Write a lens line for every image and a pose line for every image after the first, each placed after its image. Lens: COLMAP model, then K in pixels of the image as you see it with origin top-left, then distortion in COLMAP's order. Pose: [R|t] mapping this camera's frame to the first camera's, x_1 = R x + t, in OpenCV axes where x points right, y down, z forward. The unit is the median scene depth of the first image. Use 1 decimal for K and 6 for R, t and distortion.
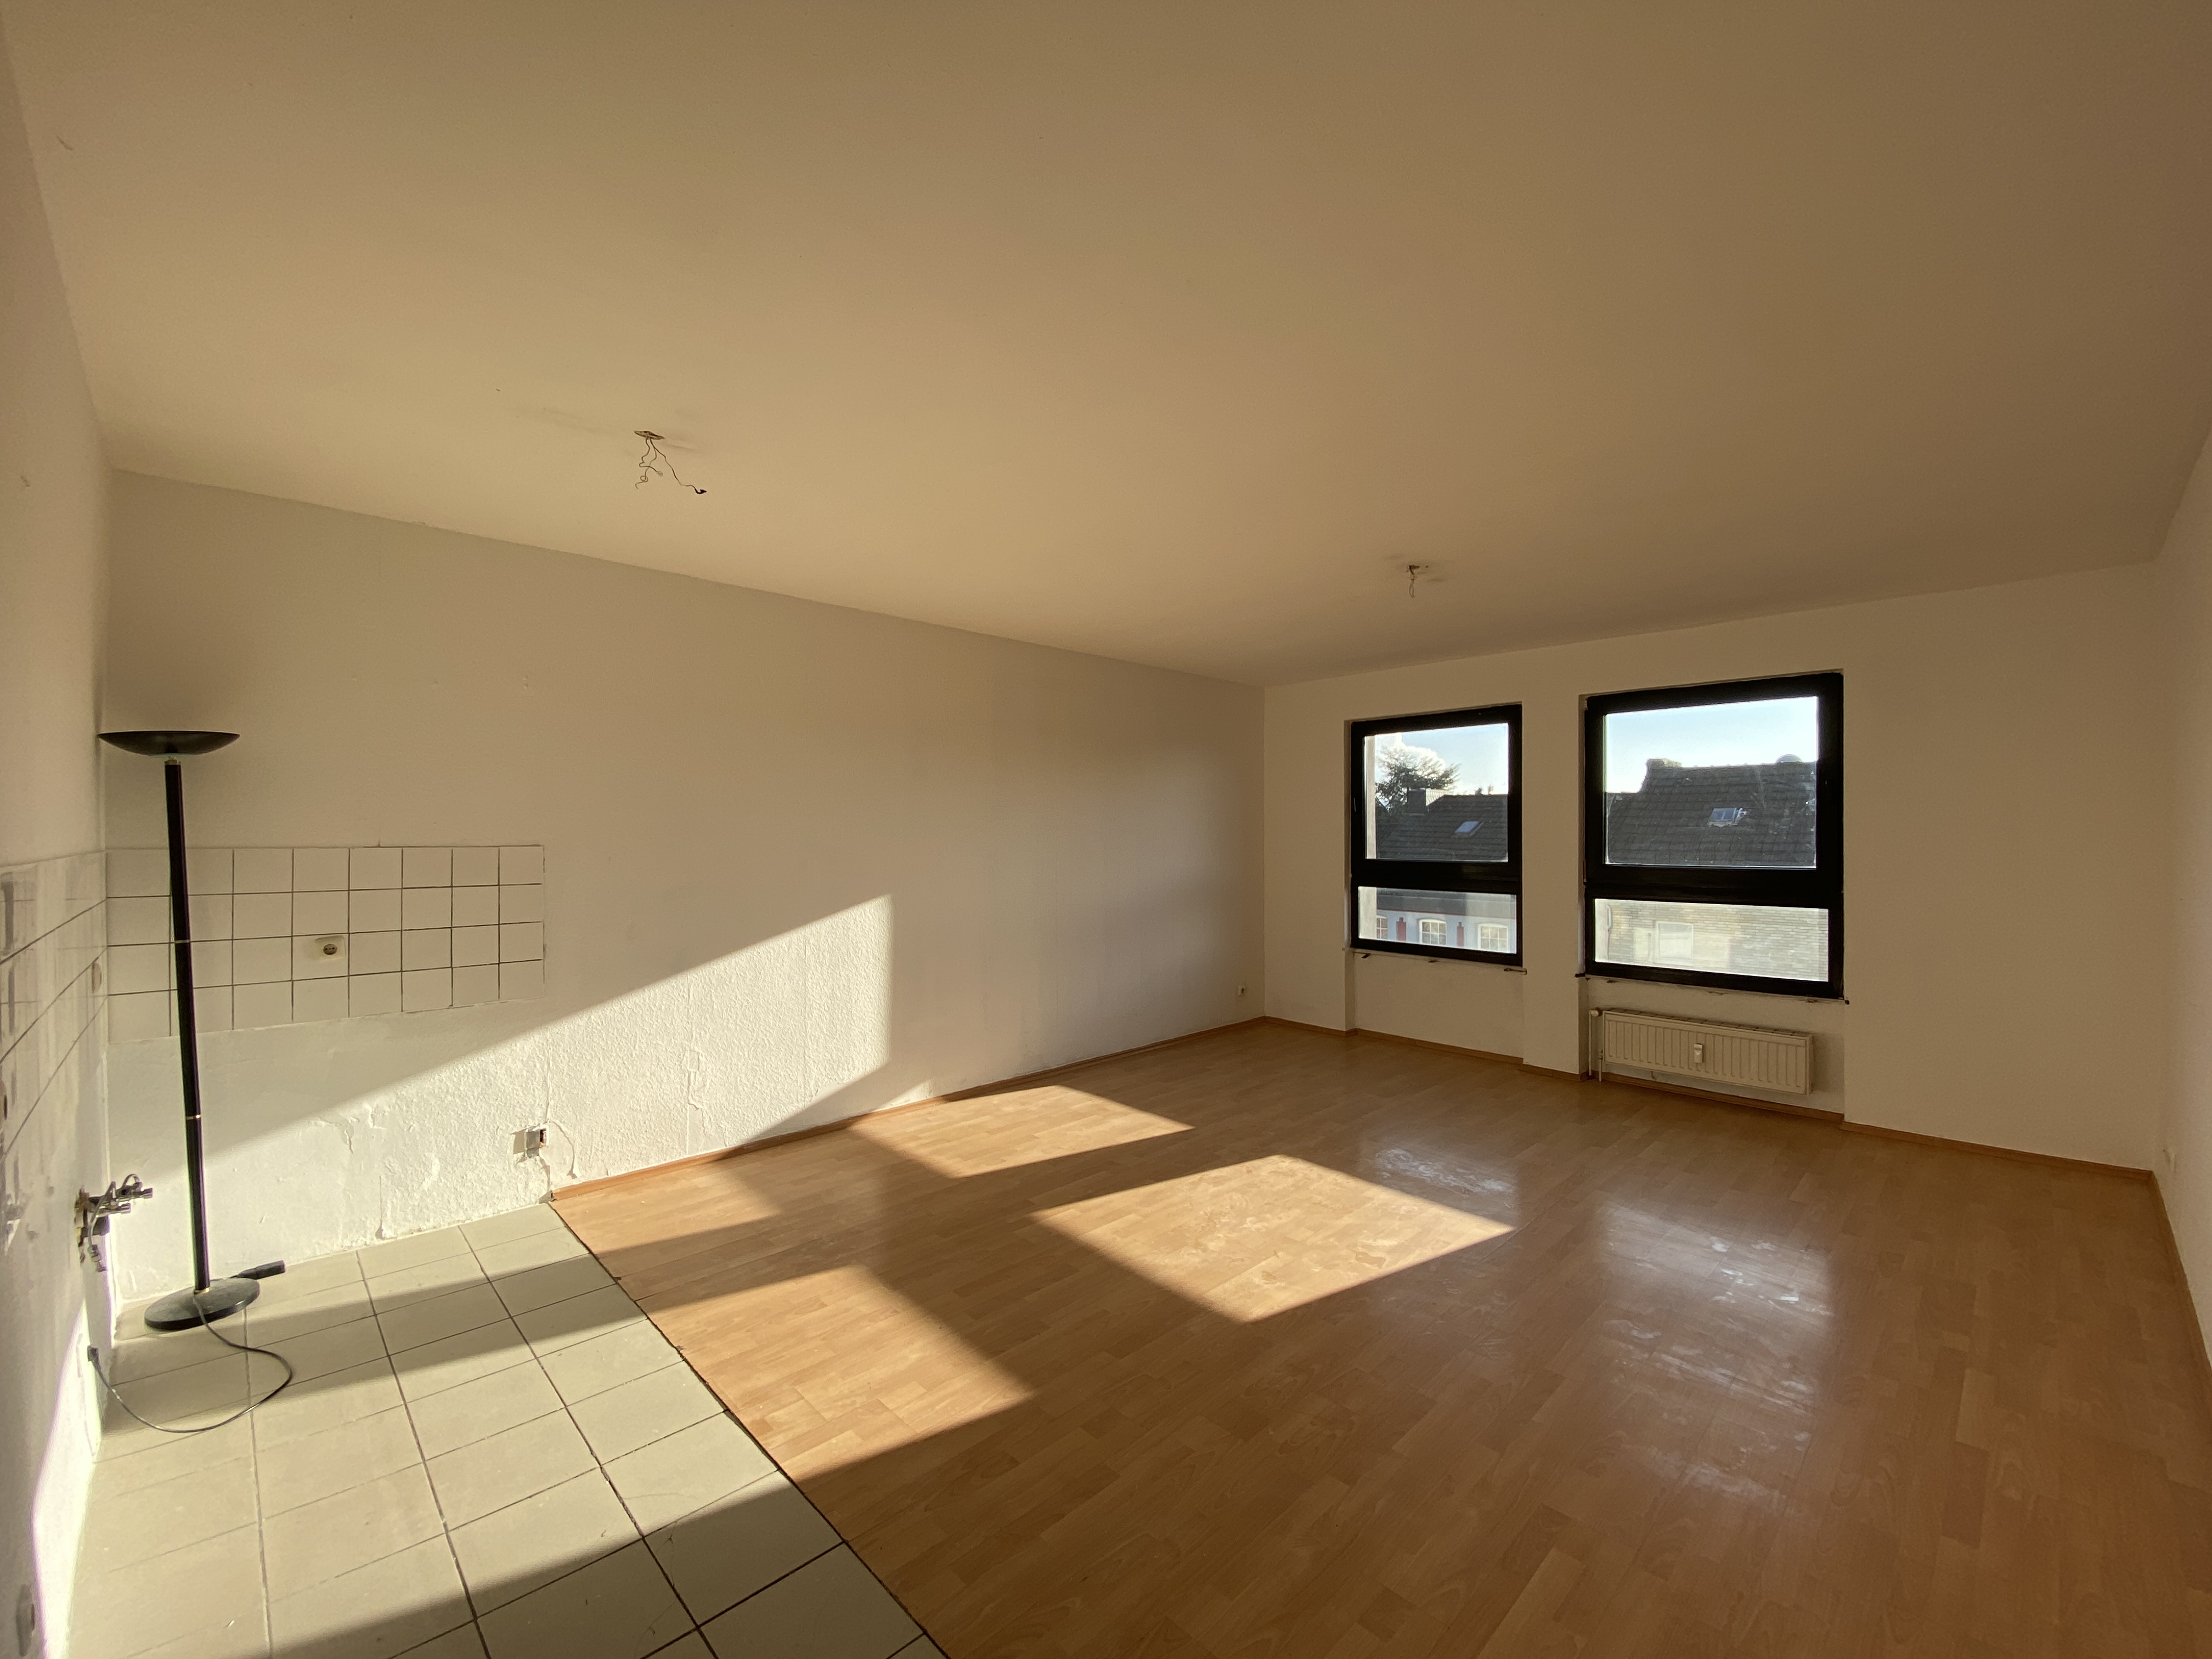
lens RADIAL K [[902.9, 0, 1099.6], [0, 902.9, 838.2], [0, 0, 1]] dist [0.021448, -0.000252]
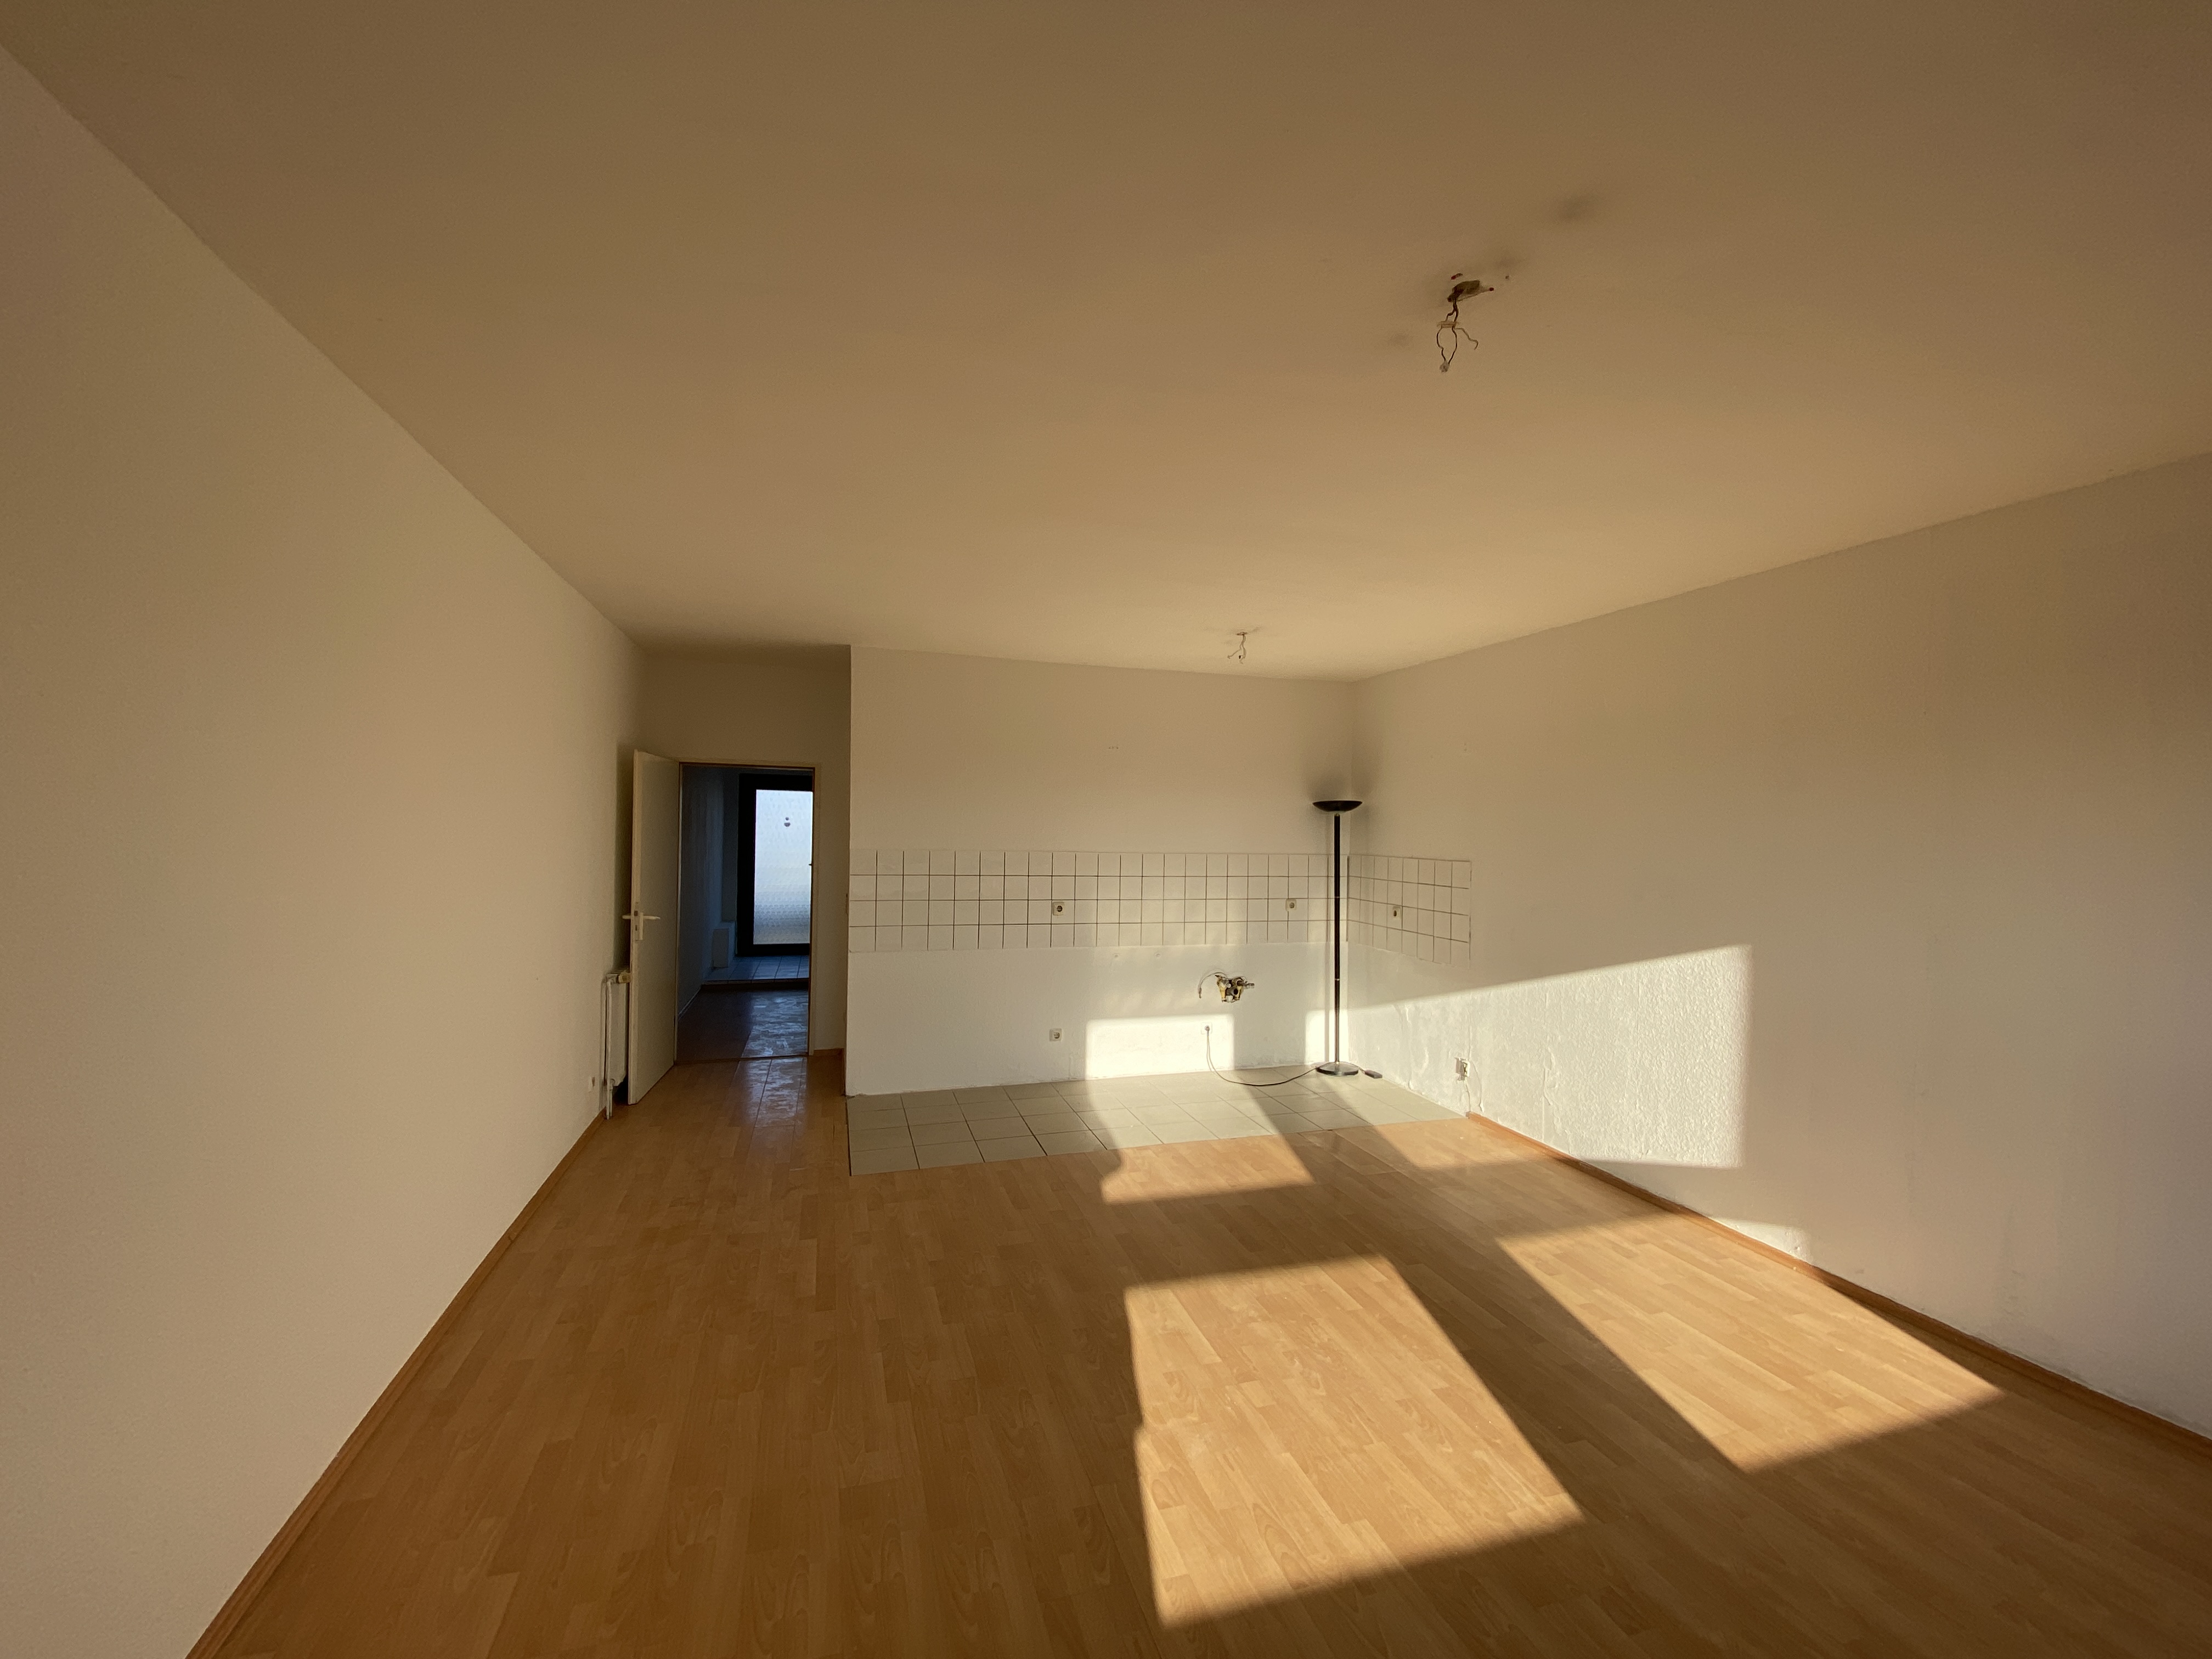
lens RADIAL K [[902.9, 0, 1099.6], [0, 902.9, 838.2], [0, 0, 1]] dist [0.021448, -0.000252]
pose [[-0.457271, 0.000071, -0.889327, 0.894095], [-0.021124, 0.999717, 0.010941, -0.030479], [0.889076, 0.023789, -0.457140, 1.140081]]
